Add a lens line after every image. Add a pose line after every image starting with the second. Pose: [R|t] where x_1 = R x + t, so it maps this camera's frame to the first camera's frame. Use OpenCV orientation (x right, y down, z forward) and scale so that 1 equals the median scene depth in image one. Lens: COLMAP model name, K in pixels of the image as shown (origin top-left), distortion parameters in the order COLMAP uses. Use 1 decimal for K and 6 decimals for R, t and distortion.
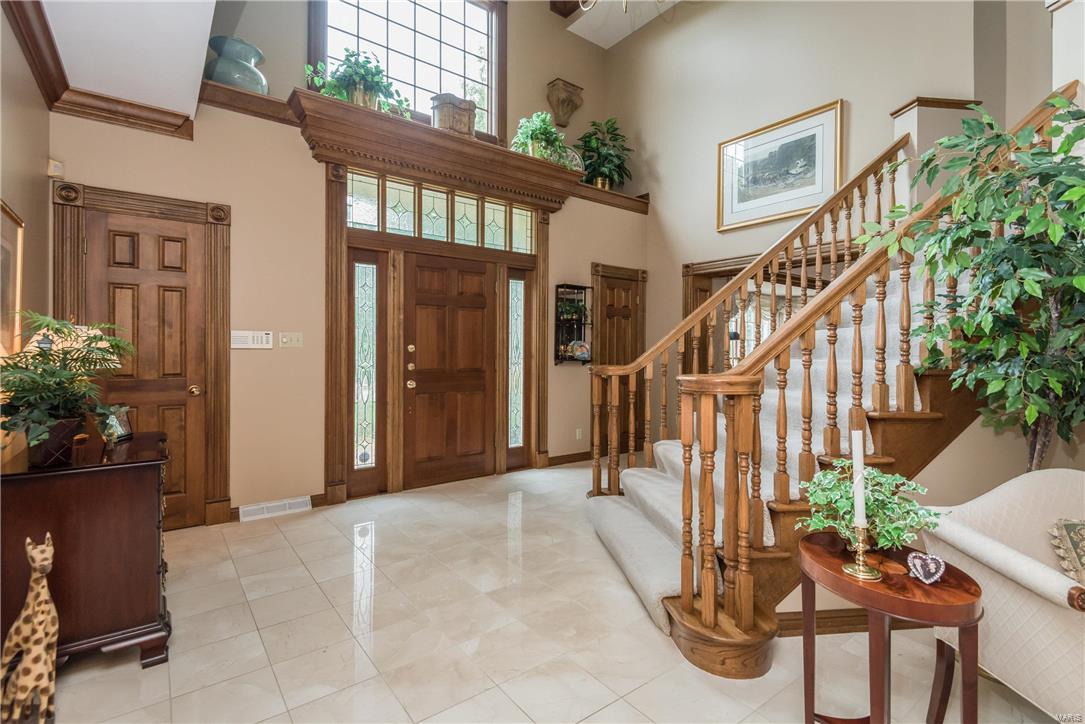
lens RADIAL K [[499.8, 0, 537.0], [0, 499.8, 356.0], [0, 0, 1]] dist [-0.001886, 0.000121]
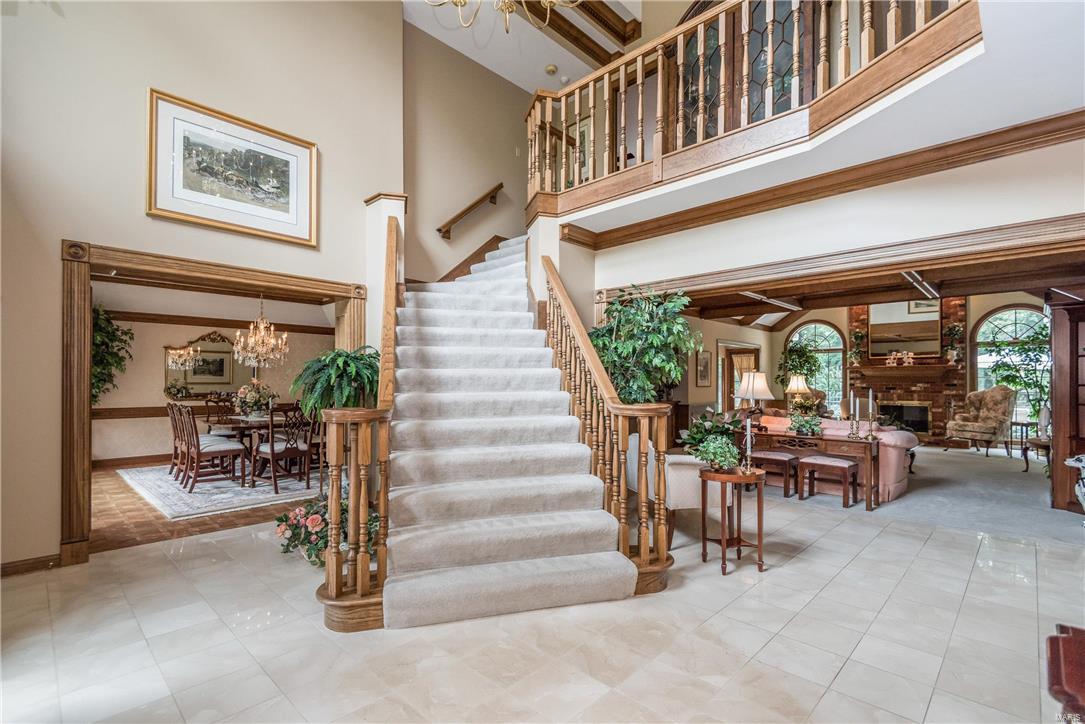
lens RADIAL K [[499.8, 0, 552.4], [0, 499.8, 381.0], [0, 0, 1]] dist [-0.001886, 0.000121]
pose [[-0.165671, 0.003661, 0.986174, -0.988058], [0.006896, 0.999973, -0.002554, -0.026506], [-0.986157, 0.006377, -0.165692, 1.357679]]
